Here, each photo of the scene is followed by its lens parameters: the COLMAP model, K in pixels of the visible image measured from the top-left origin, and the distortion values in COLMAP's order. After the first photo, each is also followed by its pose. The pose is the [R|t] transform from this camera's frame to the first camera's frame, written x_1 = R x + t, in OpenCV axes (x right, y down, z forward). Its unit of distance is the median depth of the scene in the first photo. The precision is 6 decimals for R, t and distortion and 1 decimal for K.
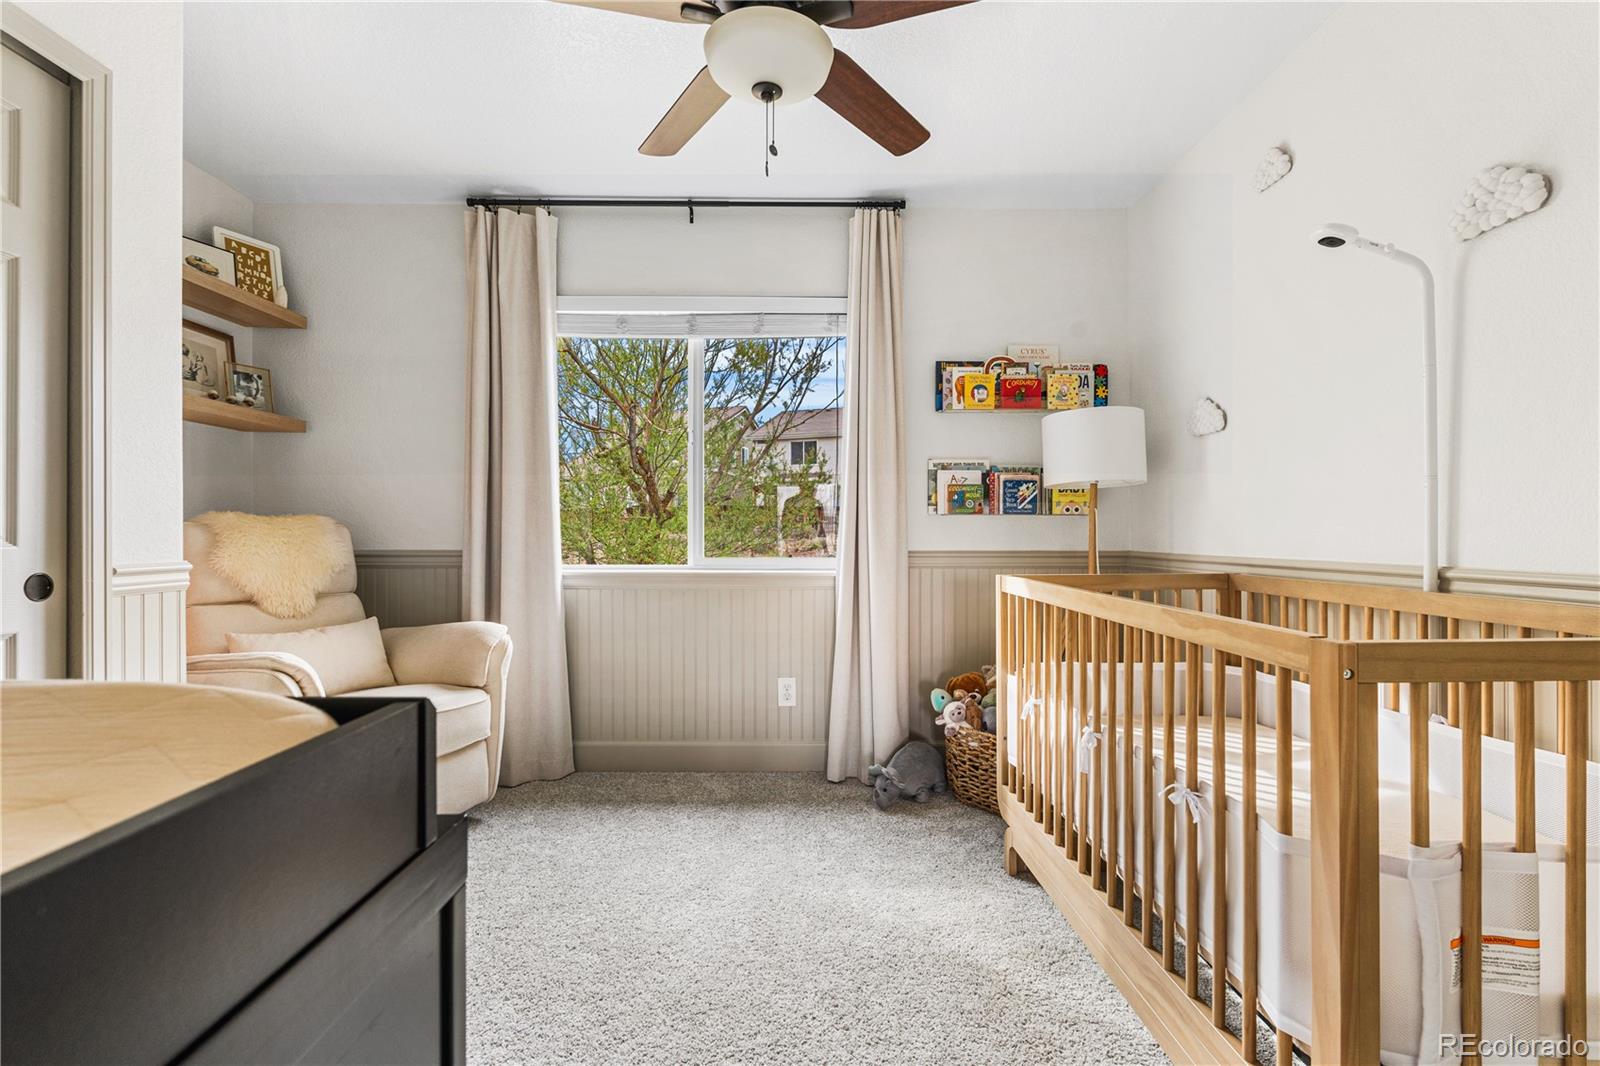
lens RADIAL K [[710.8, 0, 800.0], [0, 710.8, 533.0], [0, 0, 1]] dist [-0.004485, 0.000086]
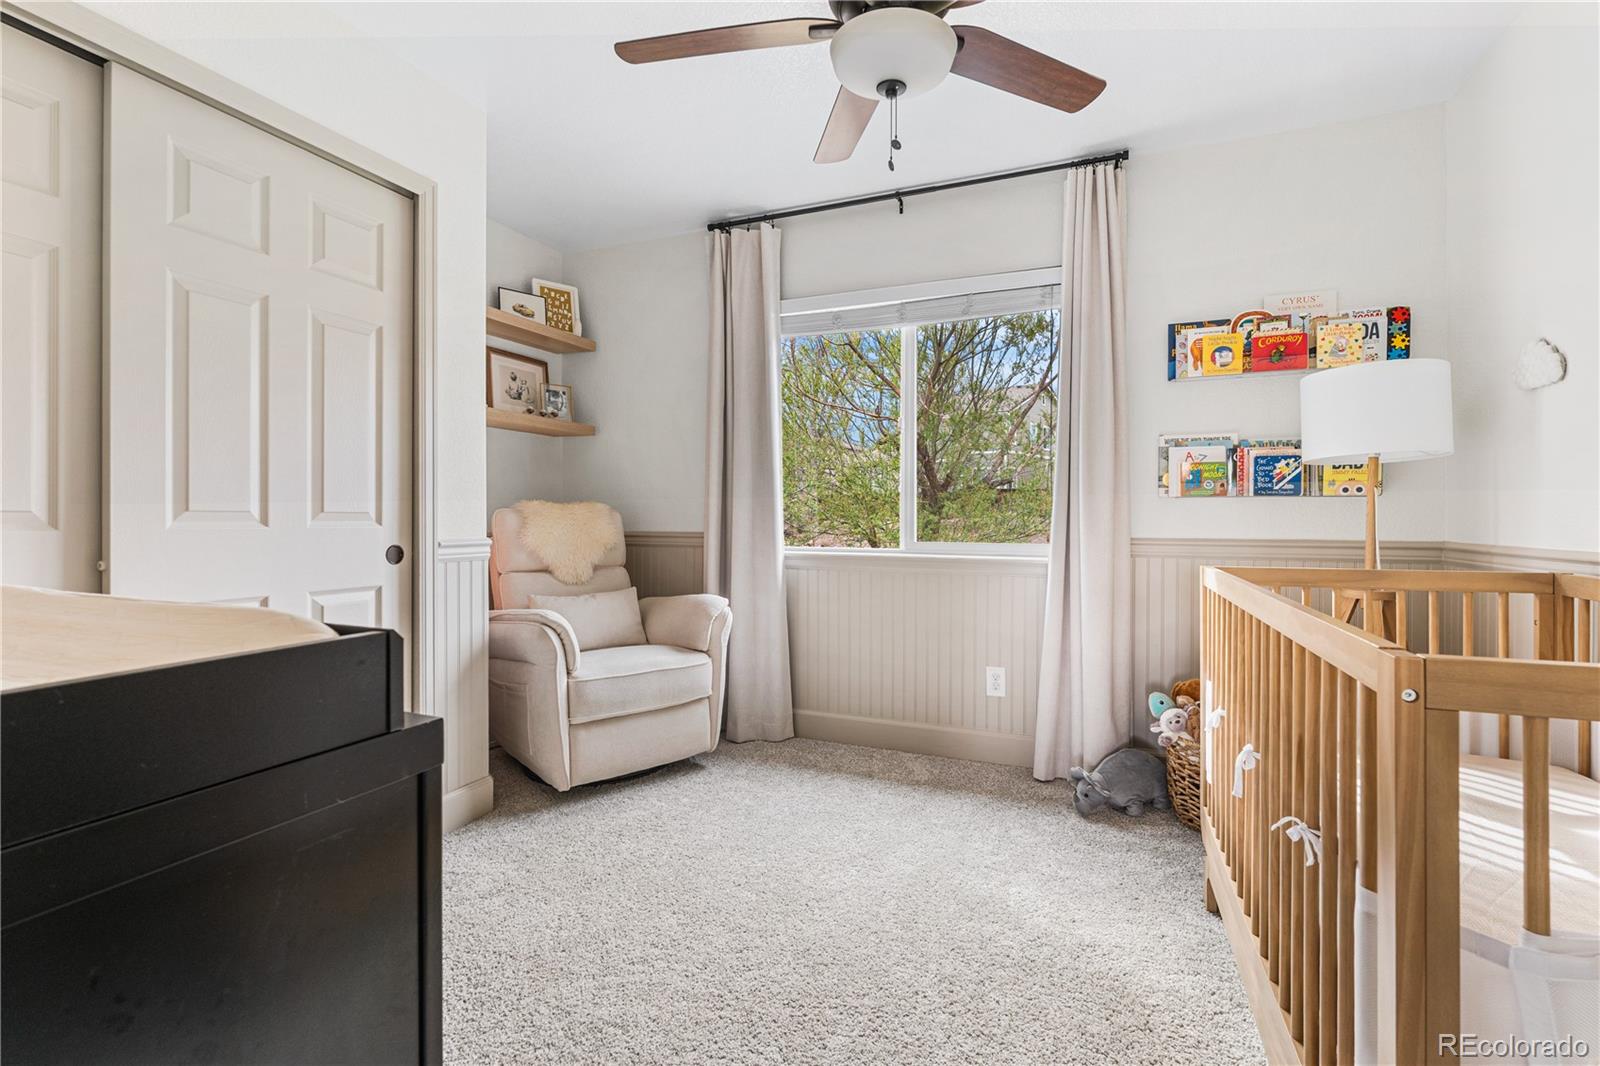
lens RADIAL K [[719.6, 0, 805.4], [0, 719.6, 520.4], [0, 0, 1]] dist [-0.003207, 0.000252]
pose [[0.918082, 0.003422, -0.396375, 0.145691], [-0.001840, 0.999989, 0.004371, -0.000271], [0.396386, -0.003283, 0.918078, -0.004364]]
